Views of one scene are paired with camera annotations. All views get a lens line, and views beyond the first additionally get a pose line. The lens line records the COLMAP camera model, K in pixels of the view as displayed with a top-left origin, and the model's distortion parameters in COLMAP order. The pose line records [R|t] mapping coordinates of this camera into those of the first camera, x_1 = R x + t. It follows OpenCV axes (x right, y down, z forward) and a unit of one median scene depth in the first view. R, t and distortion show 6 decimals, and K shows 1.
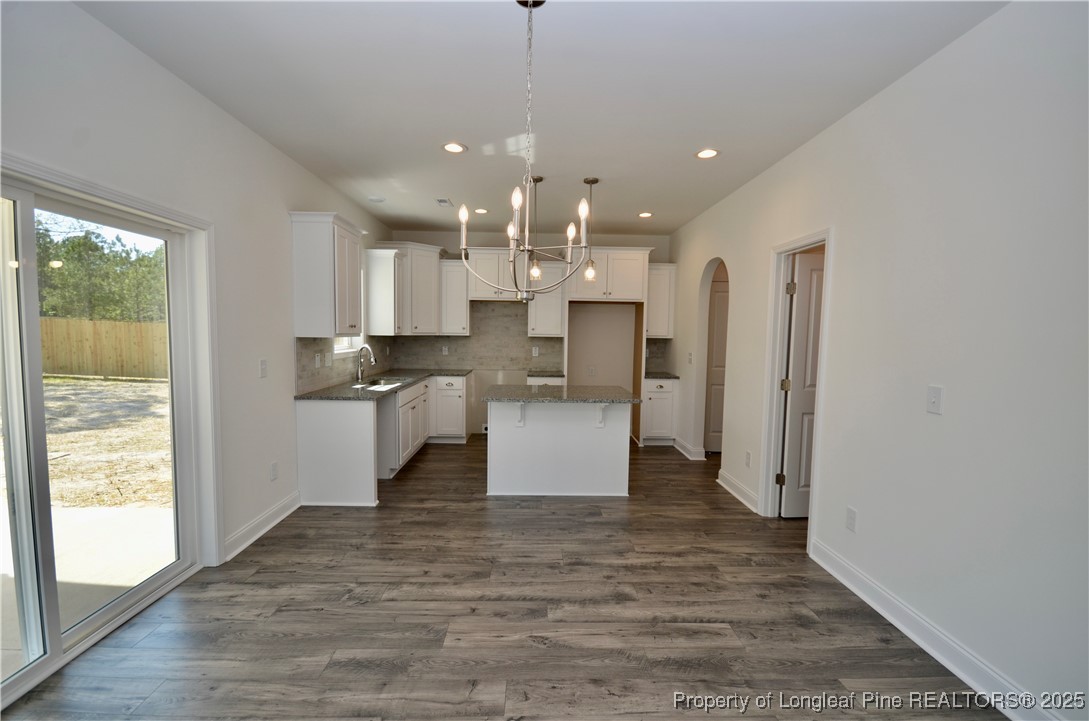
lens RADIAL K [[475.4, 0, 544.7], [0, 475.4, 363.2], [0, 0, 1]] dist [0.003097, -0.005091]
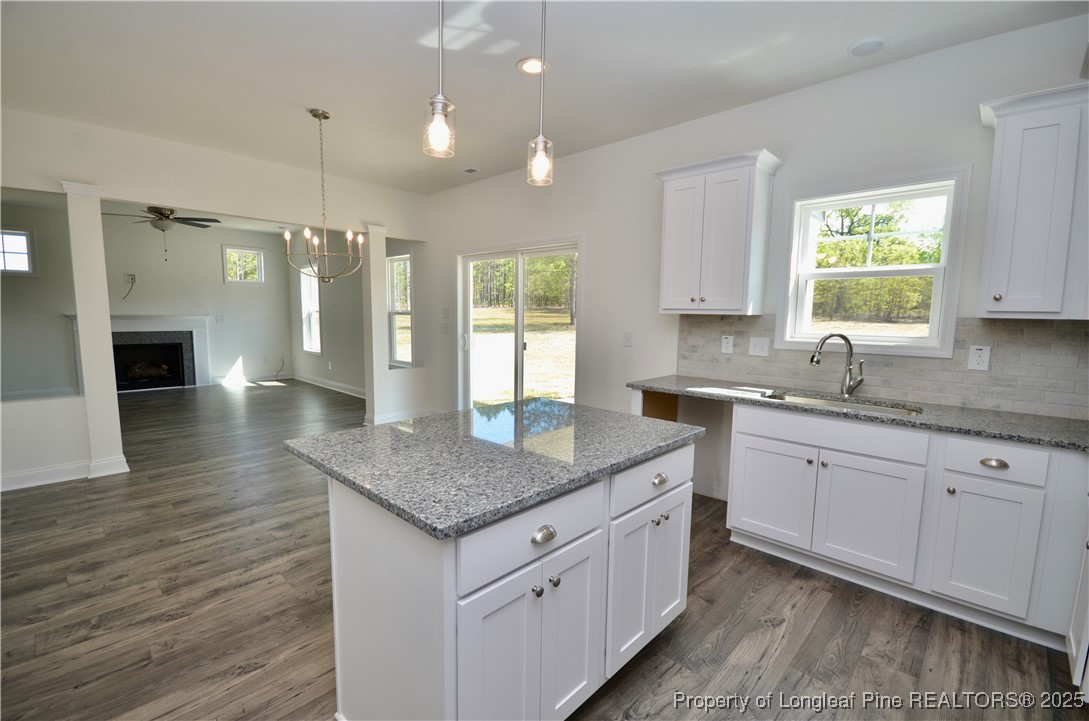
lens RADIAL K [[475.4, 0, 540.9], [0, 475.4, 366.3], [0, 0, 1]] dist [0.003097, -0.005091]
pose [[-0.712315, 0.058197, -0.699443, 0.307137], [-0.070541, 0.985574, 0.153843, -0.069821], [0.698307, 0.158924, -0.697933, 1.328149]]
